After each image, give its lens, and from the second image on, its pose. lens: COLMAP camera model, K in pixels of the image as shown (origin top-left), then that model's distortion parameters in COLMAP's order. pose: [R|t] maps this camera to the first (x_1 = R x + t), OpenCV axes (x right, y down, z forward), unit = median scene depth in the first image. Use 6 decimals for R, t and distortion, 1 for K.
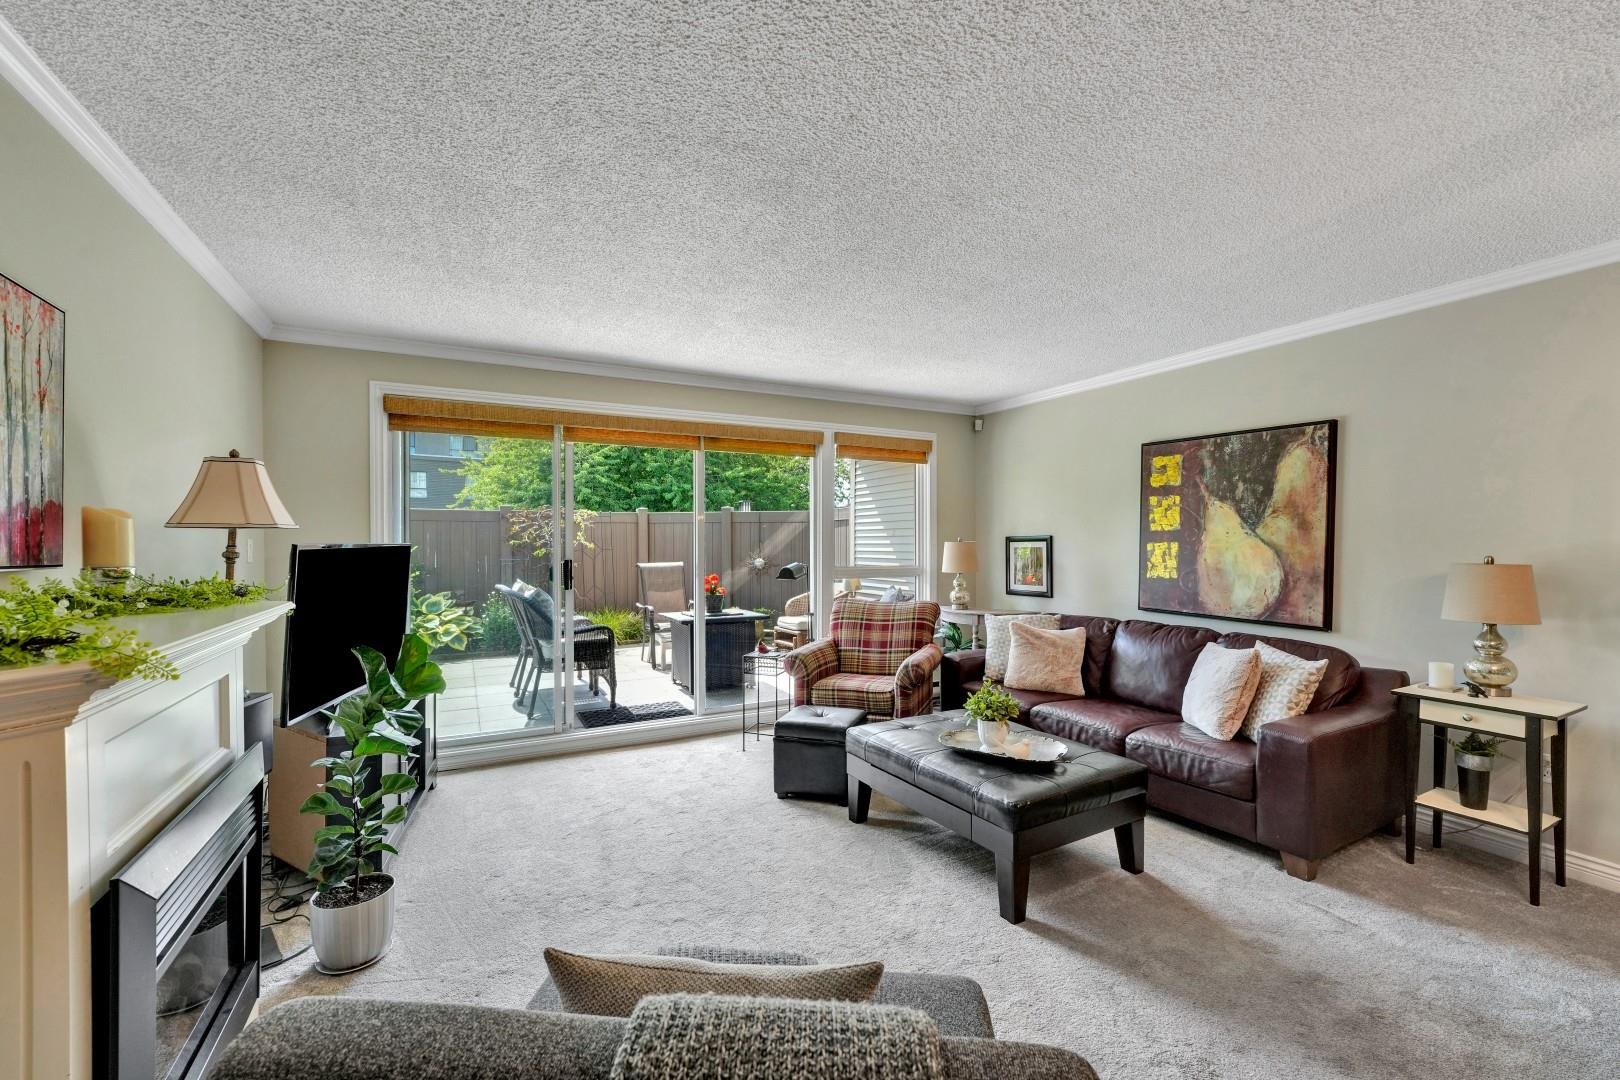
lens RADIAL K [[665.9, 0, 809.2], [0, 665.9, 548.1], [0, 0, 1]] dist [-0.003078, 0.000098]
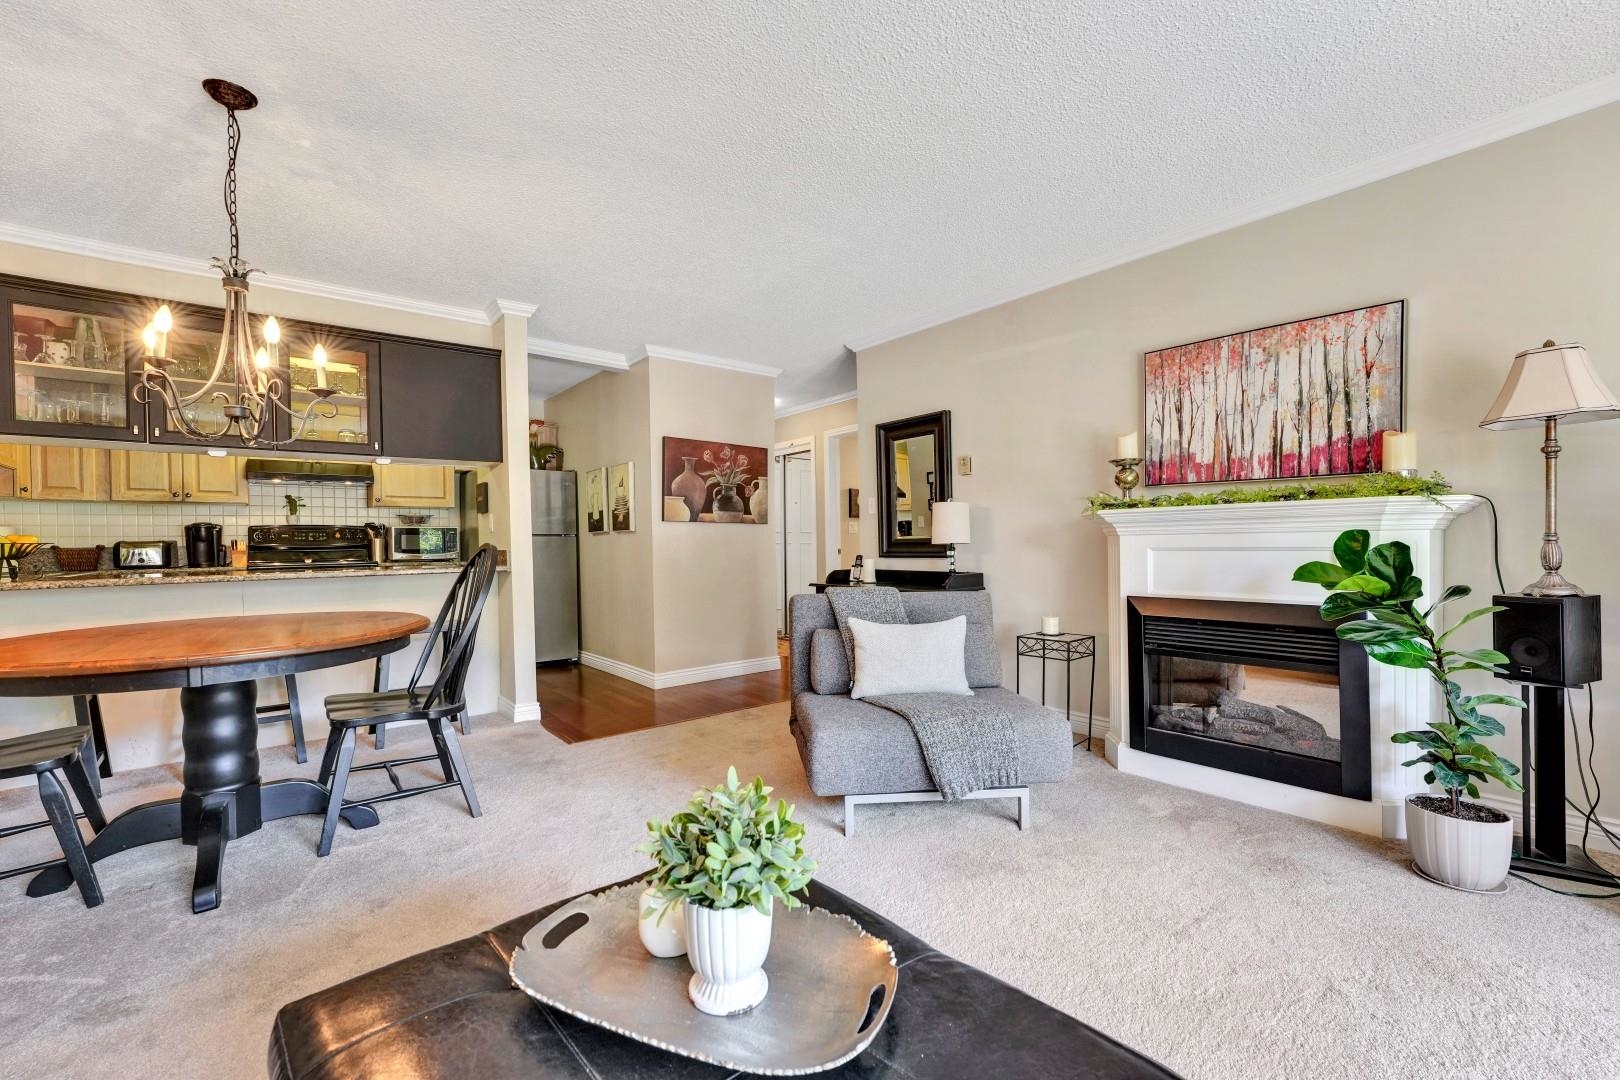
lens RADIAL K [[670.6, 0, 808.7], [0, 670.6, 546.8], [0, 0, 1]] dist [-0.003525, -0.000087]
pose [[-0.978908, 0.018489, -0.203465, 0.216813], [0.015033, 0.999716, 0.018517, 0.065446], [0.203749, 0.015067, -0.978907, 0.957094]]
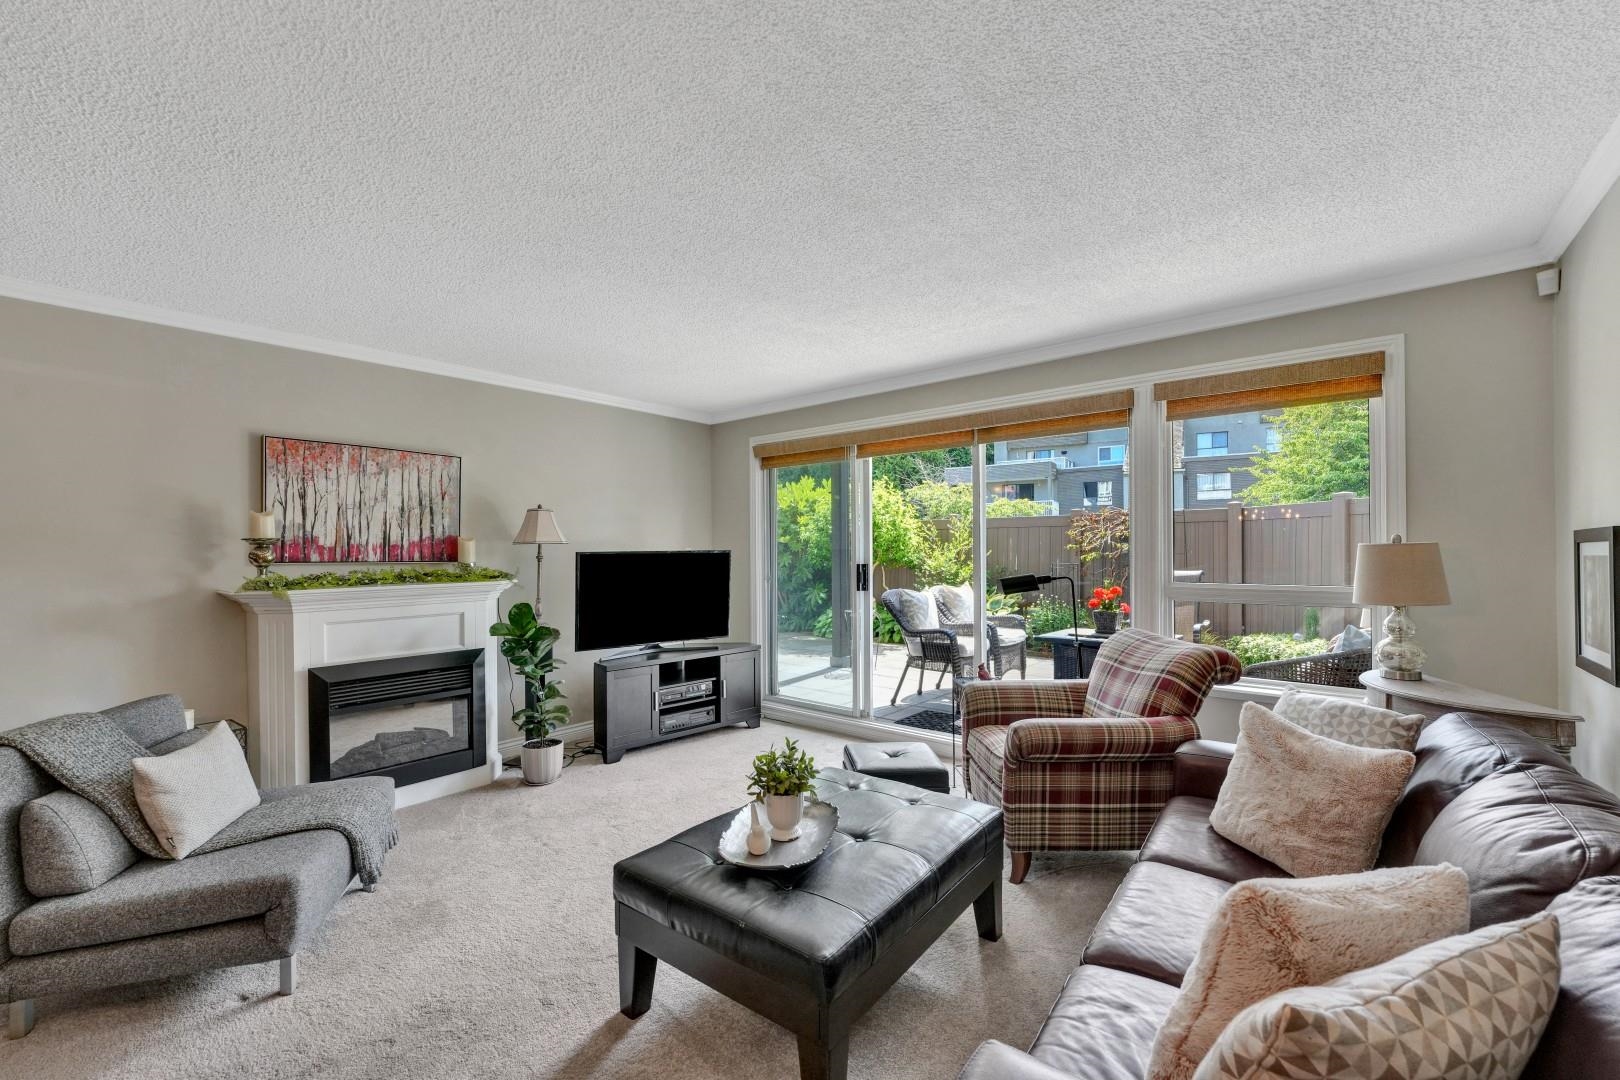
lens RADIAL K [[666.4, 0, 805.3], [0, 666.4, 546.4], [0, 0, 1]] dist [-0.009856, 0.003883]
pose [[0.379103, -0.005032, -0.925341, 0.701525], [-0.000224, 0.999985, -0.005530, -0.006210], [0.925354, 0.002304, 0.379096, 0.540643]]
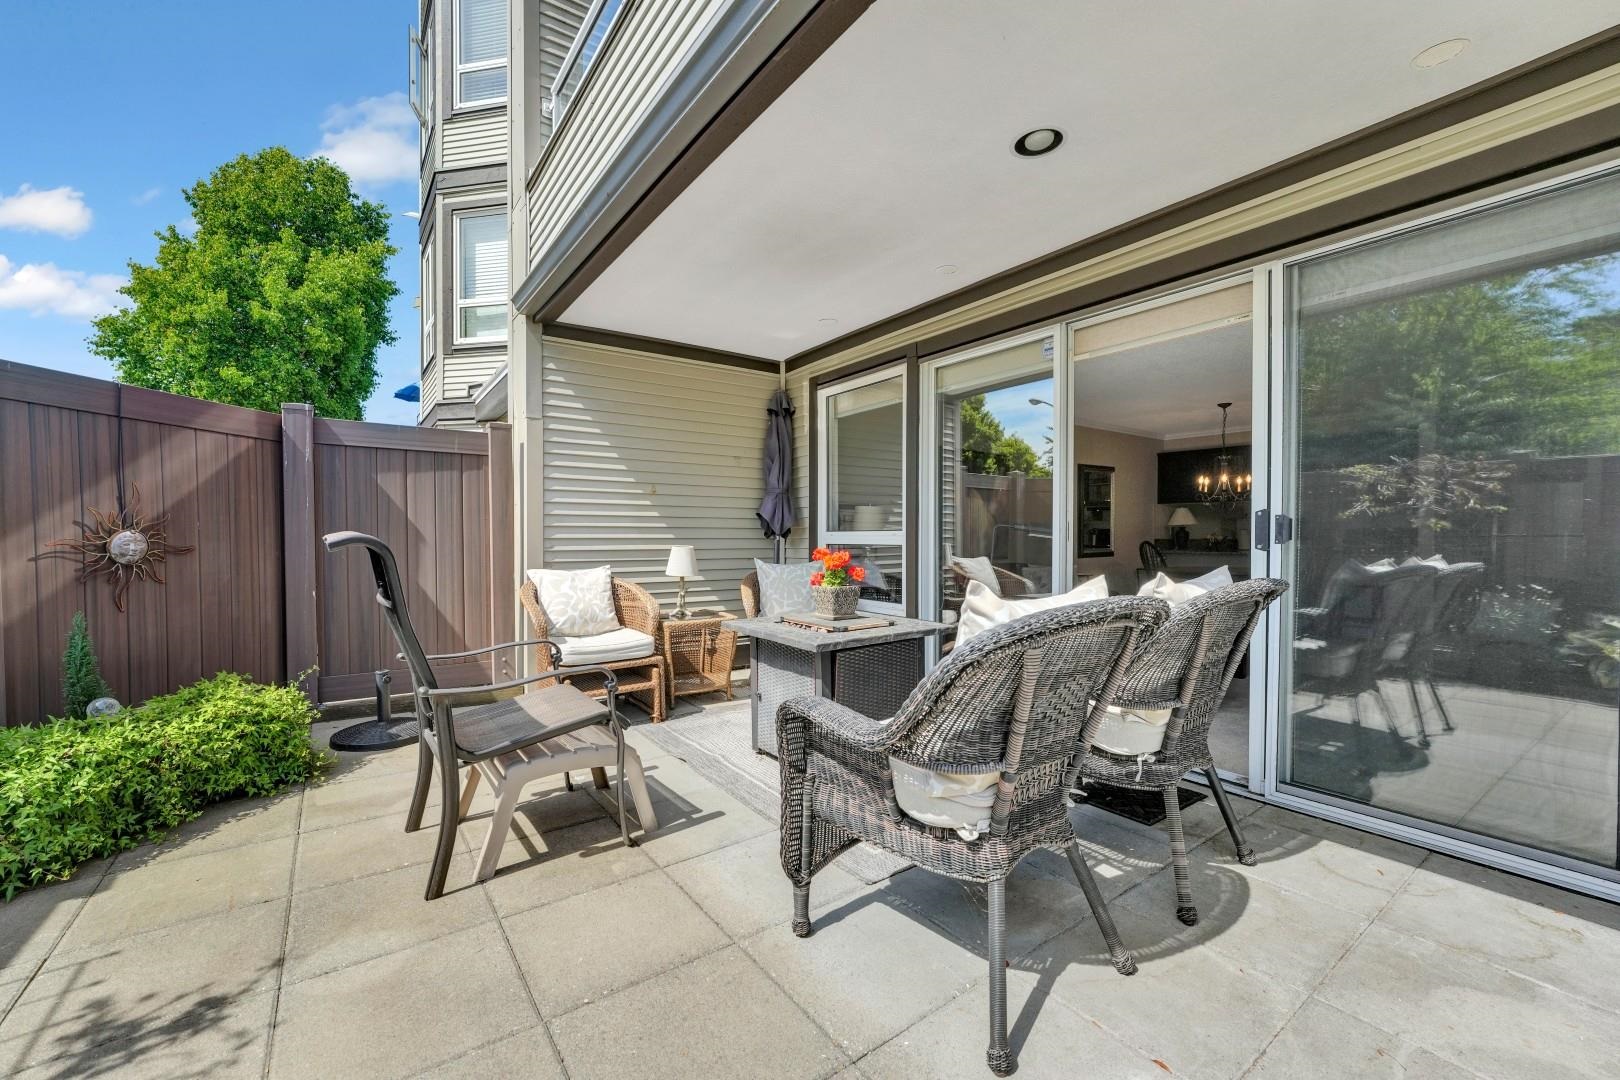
lens RADIAL K [[653.8, 0, 805.8], [0, 653.8, 546.4], [0, 0, 1]] dist [-0.014673, 0.005600]
pose [[-0.141909, -0.013837, 0.989783, -0.991247], [0.006747, 0.999866, 0.014945, 0.046971], [-0.989857, 0.008799, -0.141796, 1.671784]]
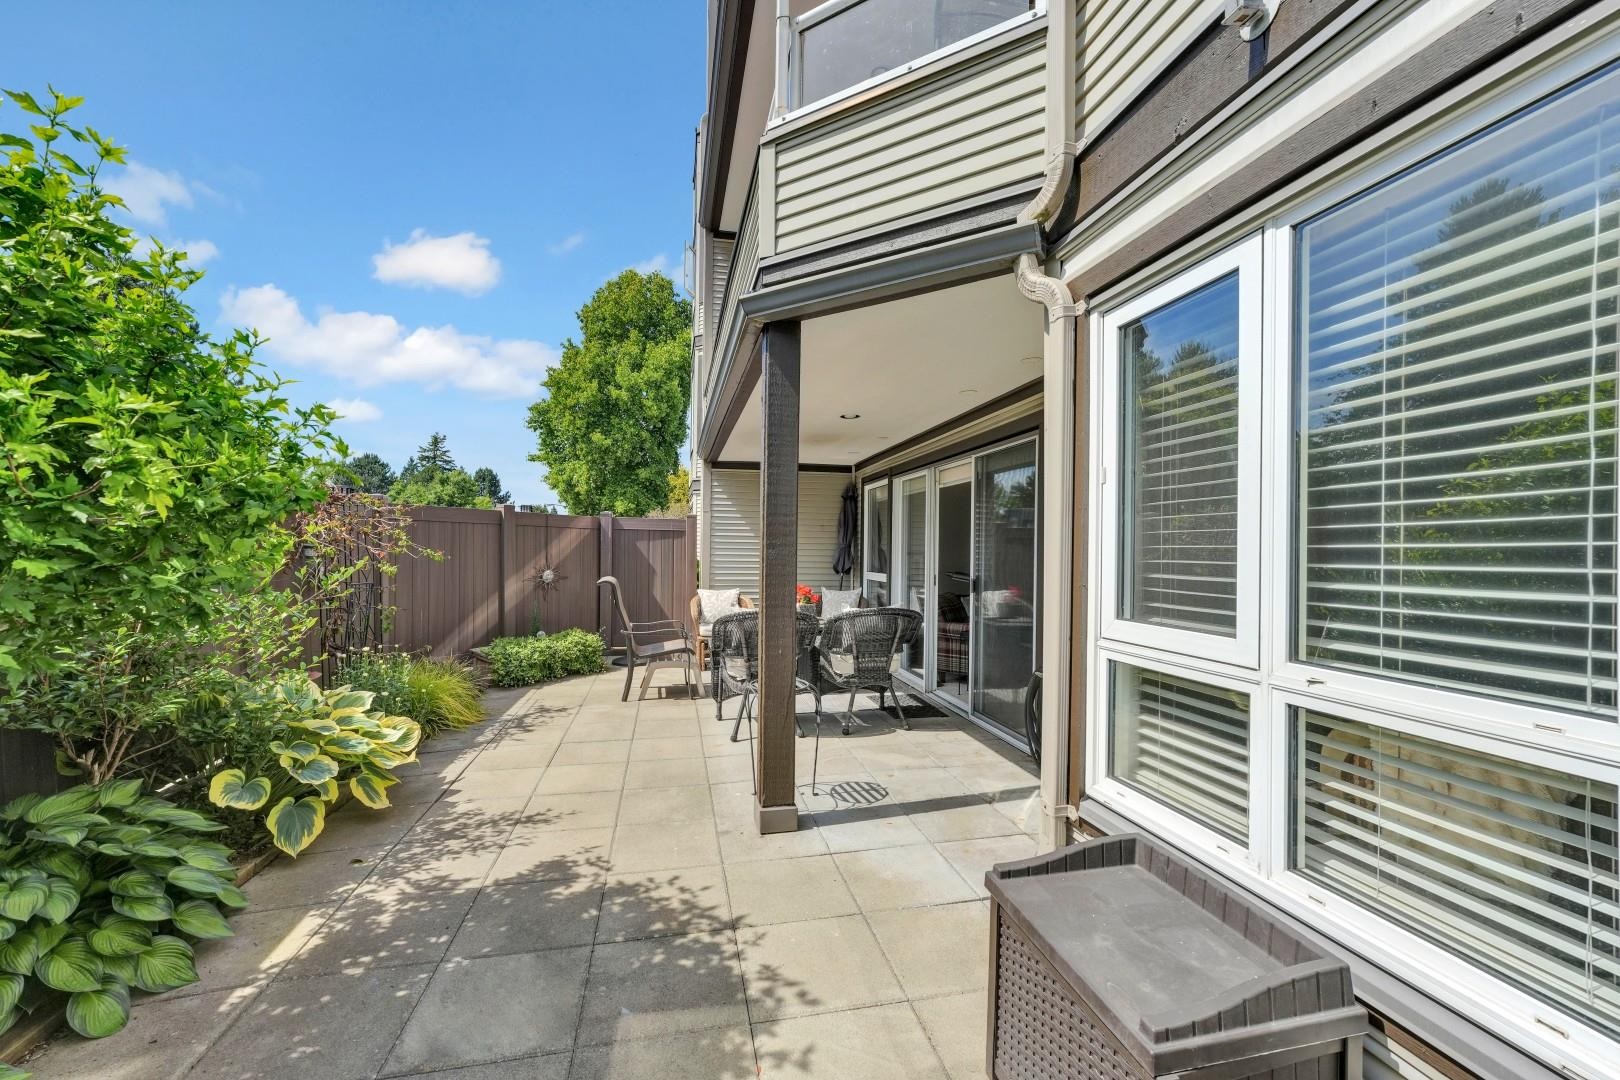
lens RADIAL K [[647.0, 0, 808.7], [0, 647.0, 548.2], [0, 0, 1]] dist [-0.000368, 0.000032]
pose [[0.268066, 0.007529, 0.963371, -1.767838], [-0.006563, 0.999961, -0.005989, -0.022142], [-0.963378, -0.004717, 0.268105, 1.092167]]
